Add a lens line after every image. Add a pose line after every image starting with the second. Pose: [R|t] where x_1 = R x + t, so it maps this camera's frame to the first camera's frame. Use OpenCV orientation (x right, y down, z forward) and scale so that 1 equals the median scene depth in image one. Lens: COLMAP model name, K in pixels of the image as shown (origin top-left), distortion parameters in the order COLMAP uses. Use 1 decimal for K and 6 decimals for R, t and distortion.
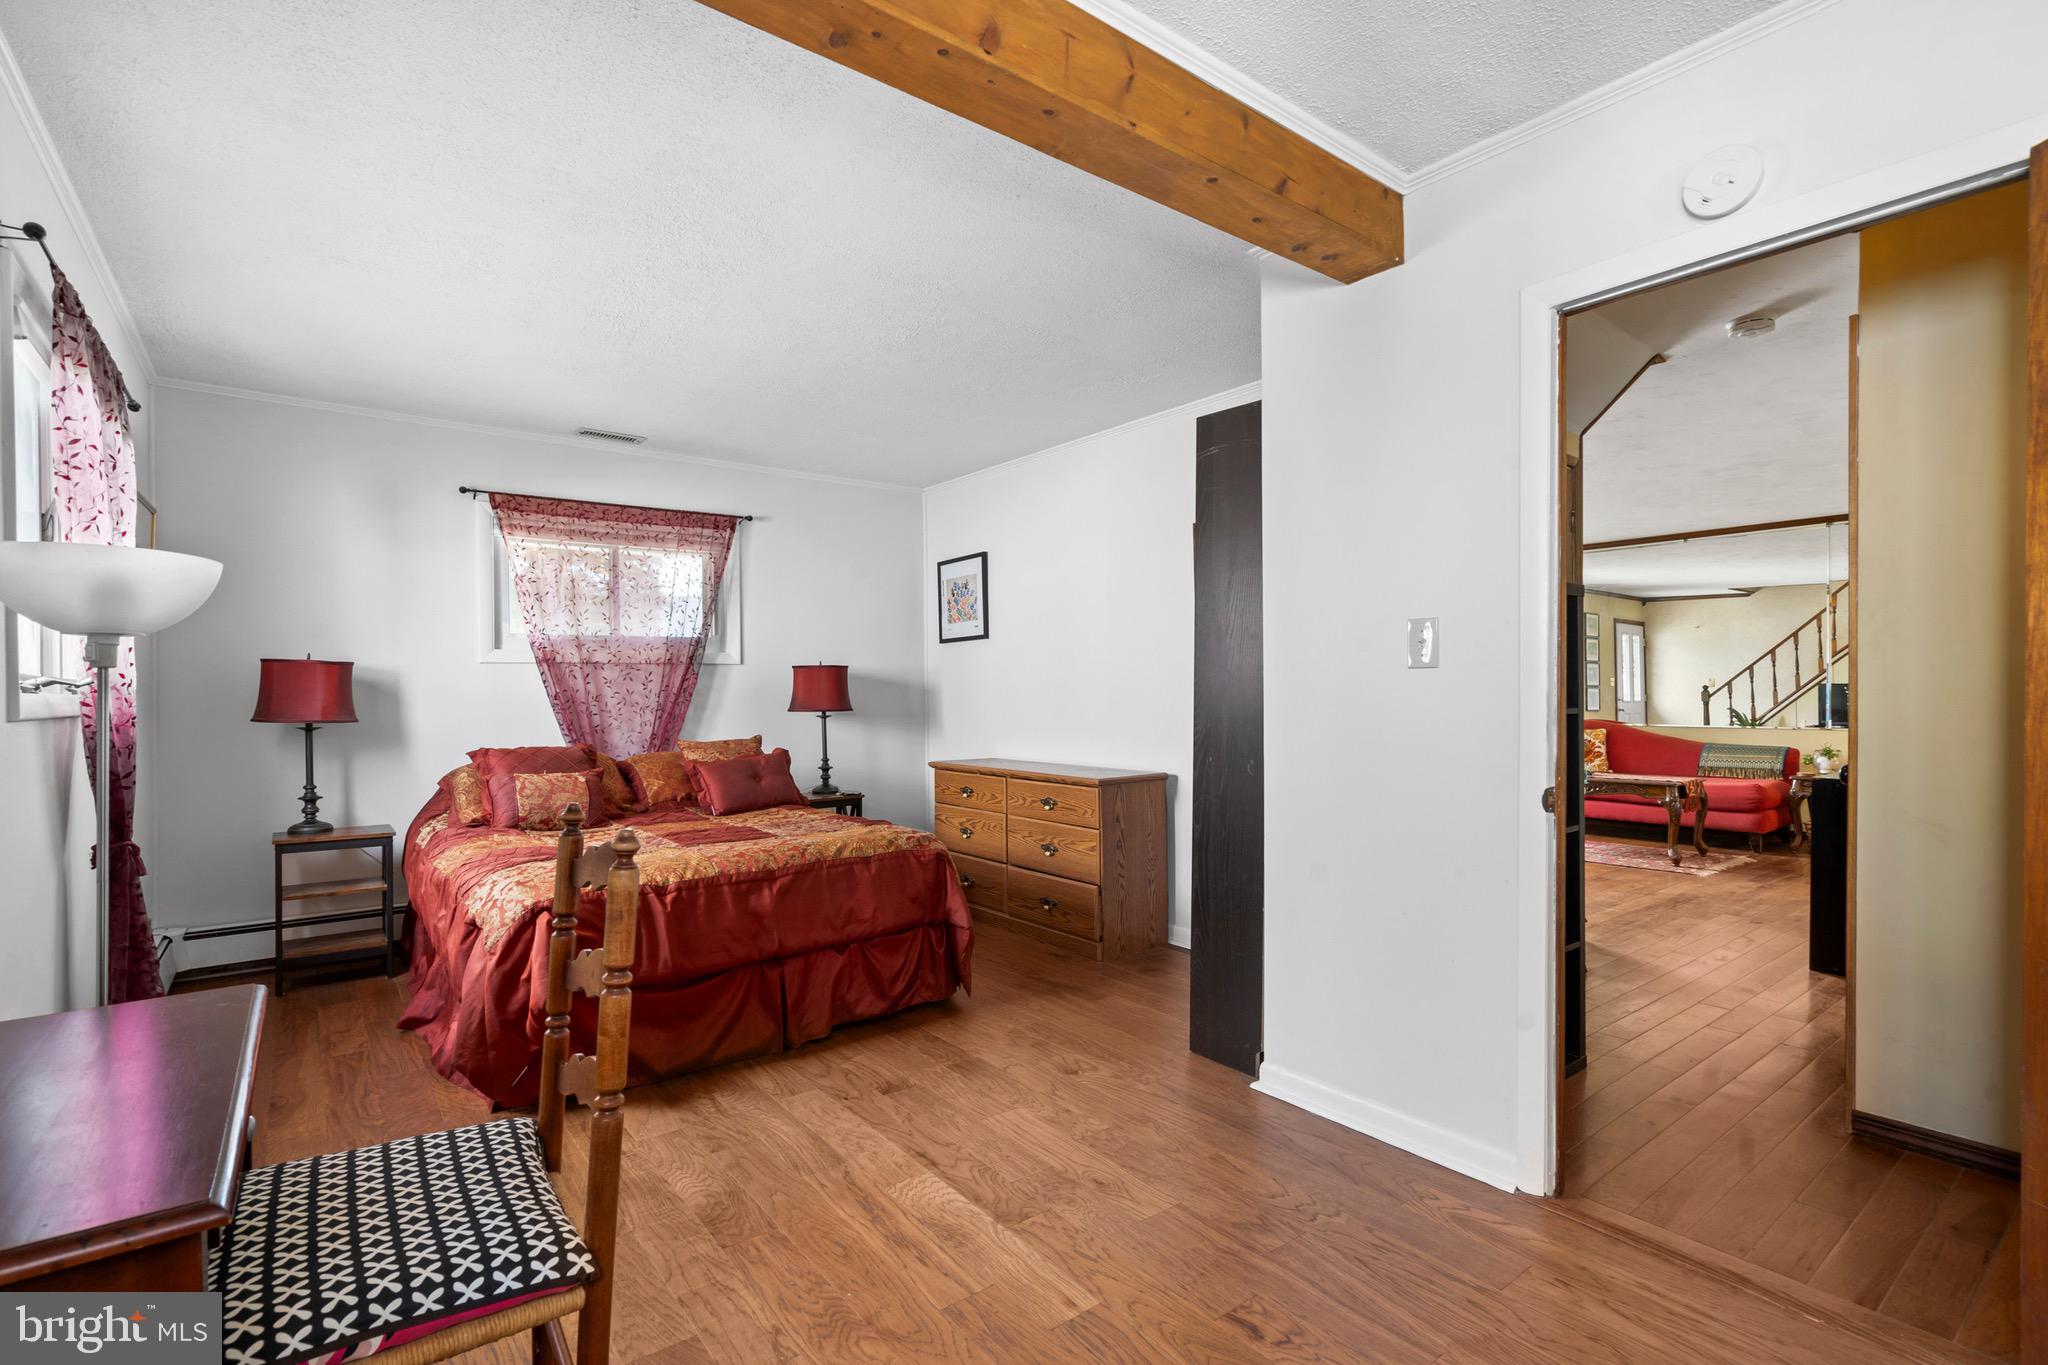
lens RADIAL K [[943.4, 0, 1015.2], [0, 943.4, 670.3], [0, 0, 1]] dist [-0.000369, 0.001488]
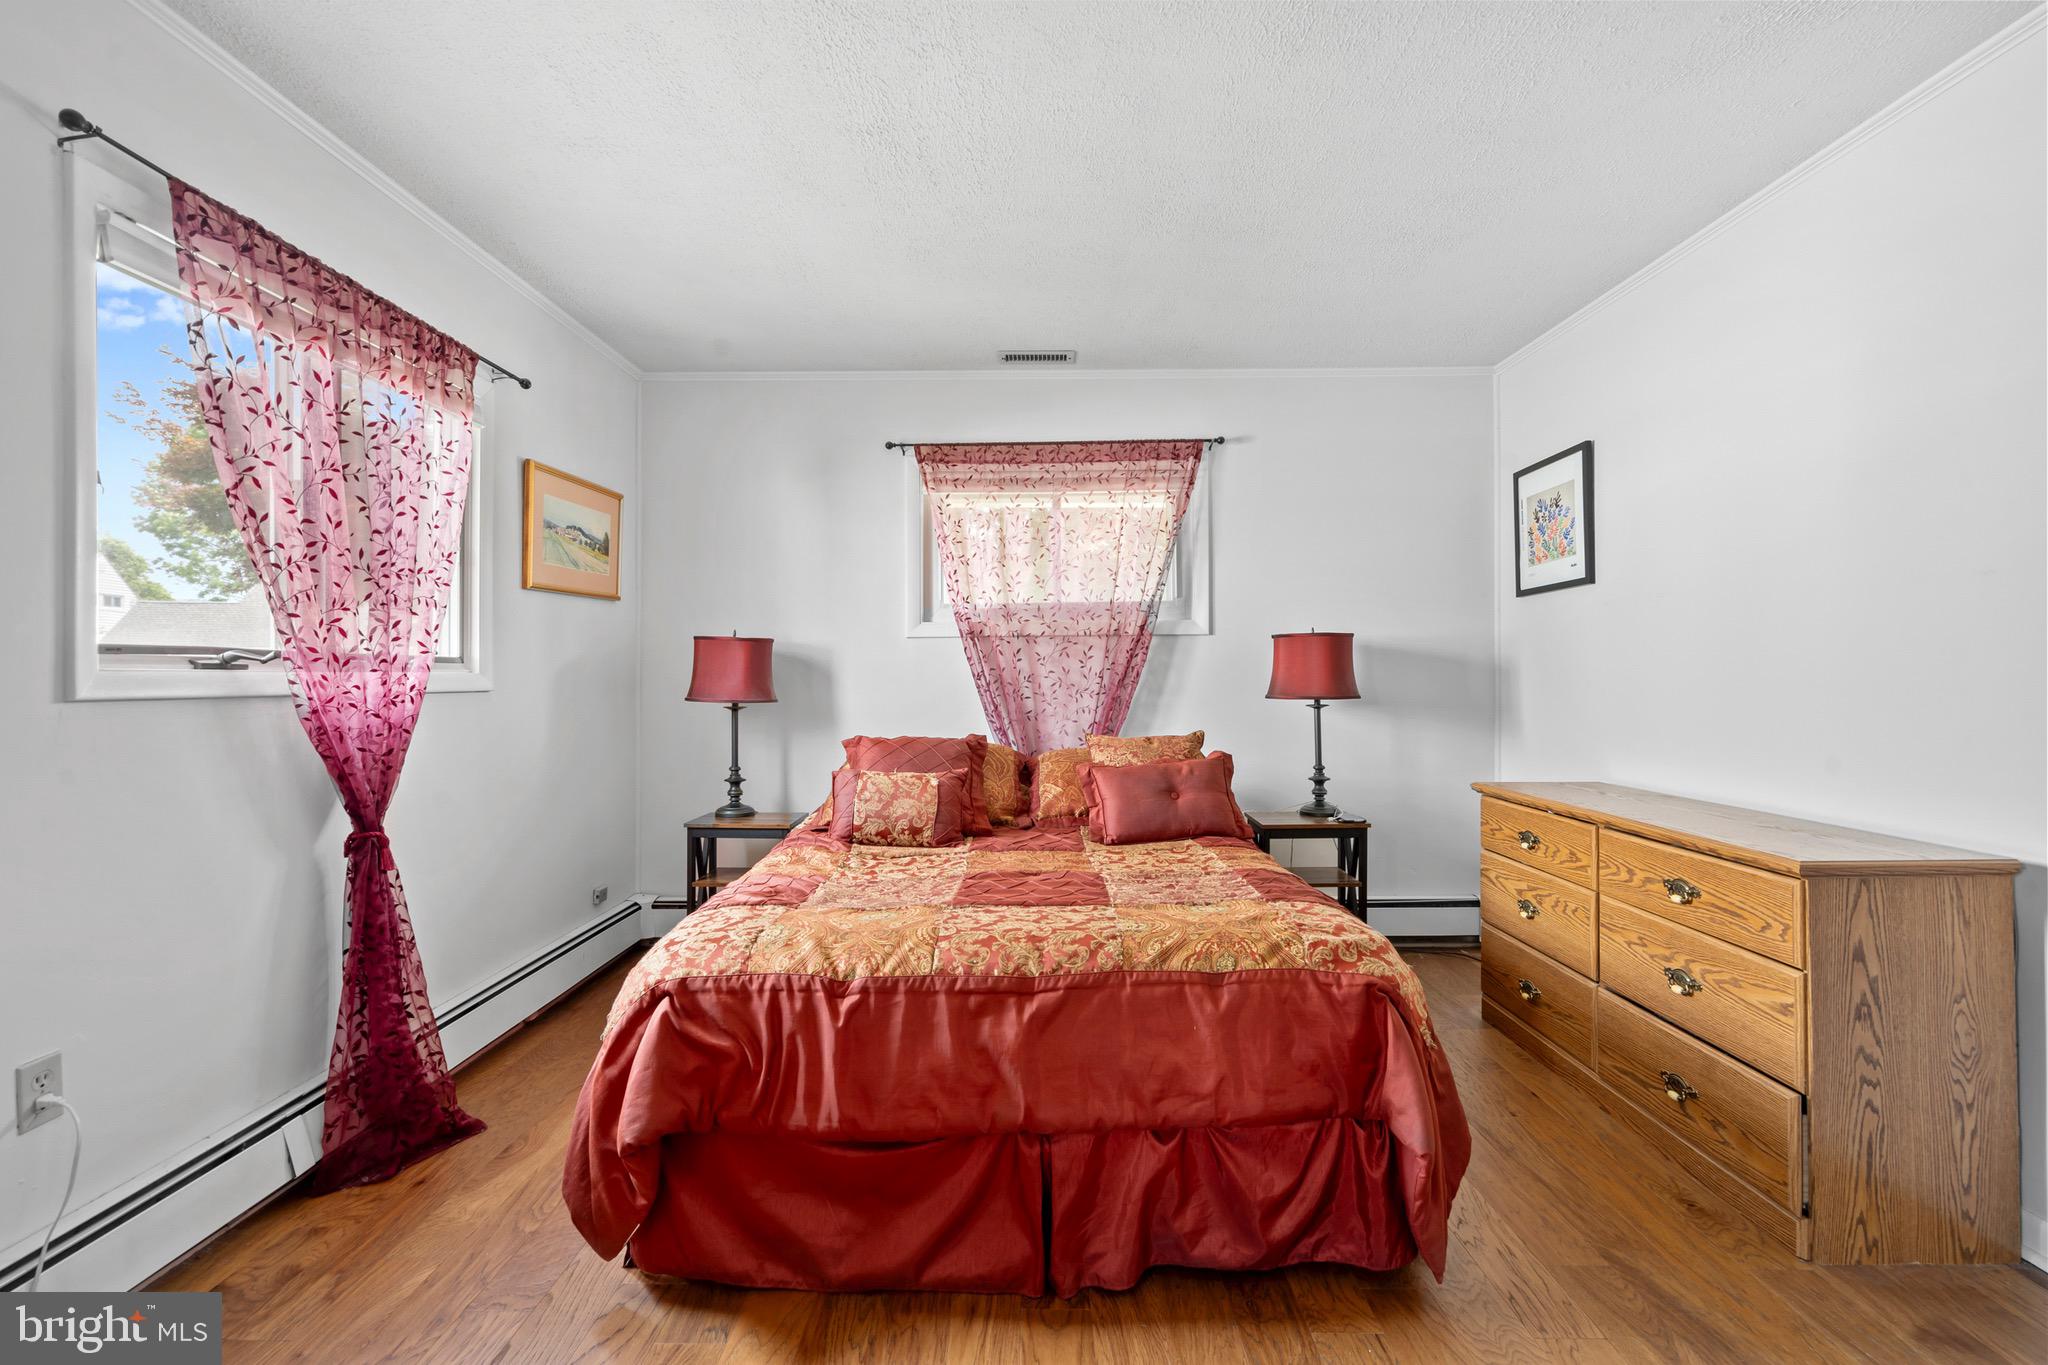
lens RADIAL K [[943.4, 0, 1015.2], [0, 943.4, 670.3], [0, 0, 1]] dist [-0.000369, 0.001488]
pose [[0.790515, 0.000633, -0.612442, 0.064022], [0.011926, 0.999794, 0.016427, 0.010083], [0.612326, -0.020290, 0.790345, 0.385694]]
